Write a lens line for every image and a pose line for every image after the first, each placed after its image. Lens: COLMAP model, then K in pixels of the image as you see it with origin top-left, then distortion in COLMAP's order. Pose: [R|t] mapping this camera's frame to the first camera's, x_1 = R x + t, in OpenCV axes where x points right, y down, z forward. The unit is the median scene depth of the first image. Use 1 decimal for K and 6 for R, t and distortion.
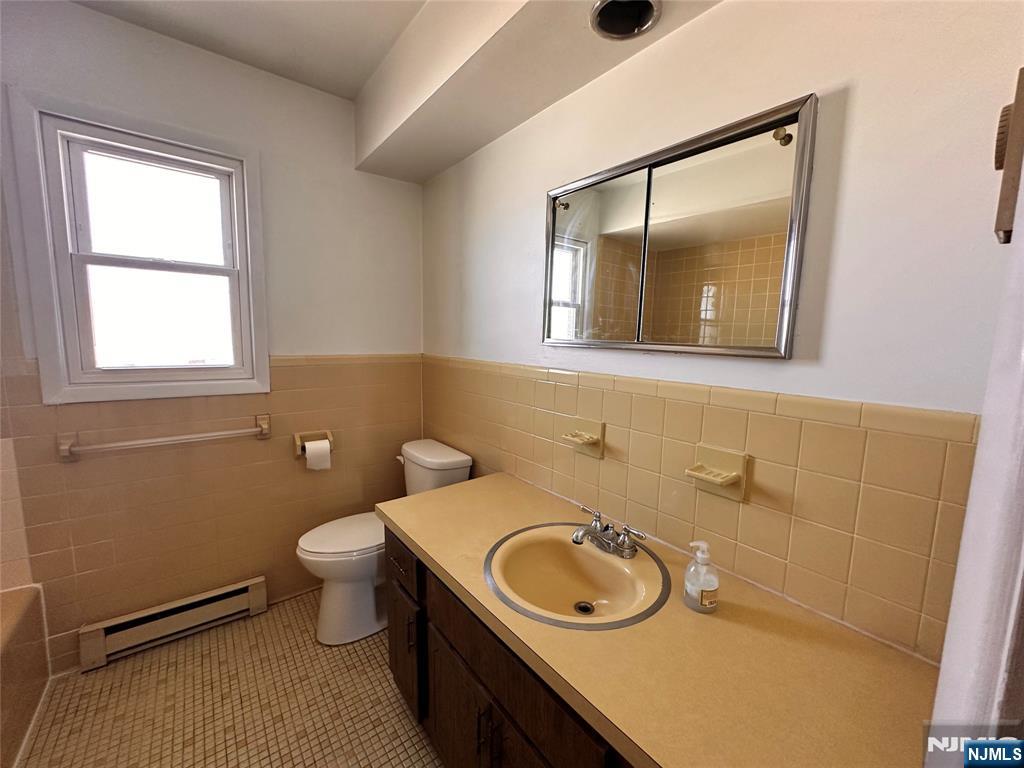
lens RADIAL K [[410.2, 0, 512.0], [0, 410.2, 384.0], [0, 0, 1]] dist [-0.007118, 0.000163]
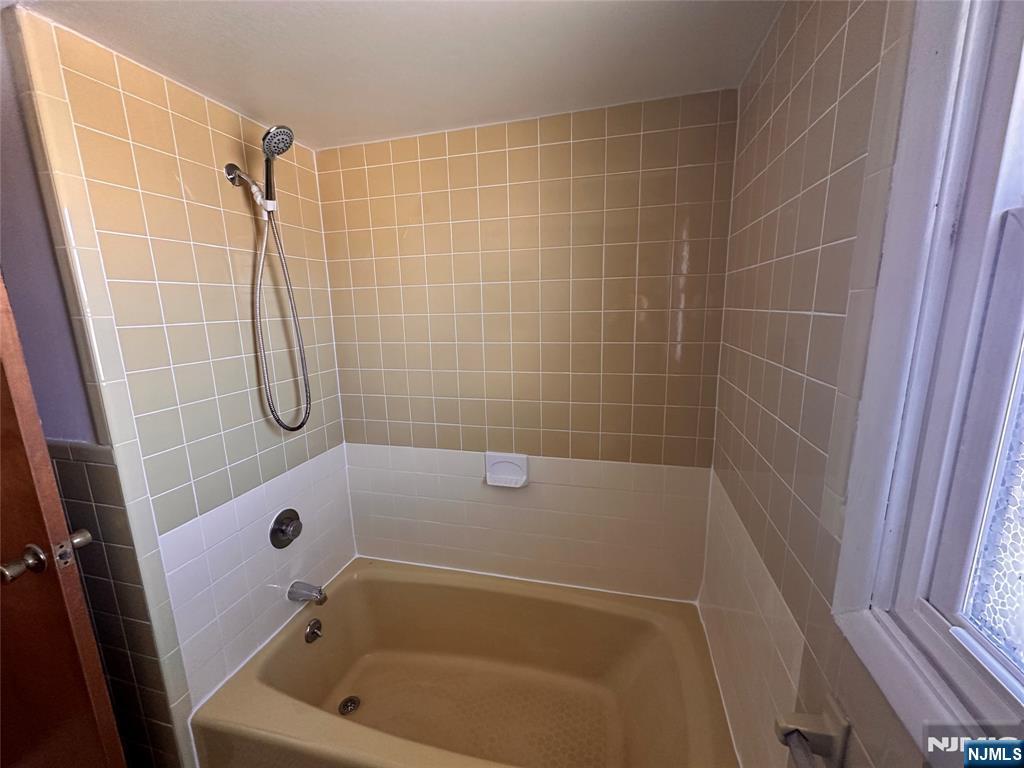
lens RADIAL K [[410.8, 0, 512.0], [0, 410.8, 384.0], [0, 0, 1]] dist [0.001049, 0.000112]
pose [[-0.792430, 0.113175, -0.599372, -0.632011], [-0.066853, 0.960601, 0.269770, -0.254177], [0.606288, 0.253843, -0.753643, 1.003919]]
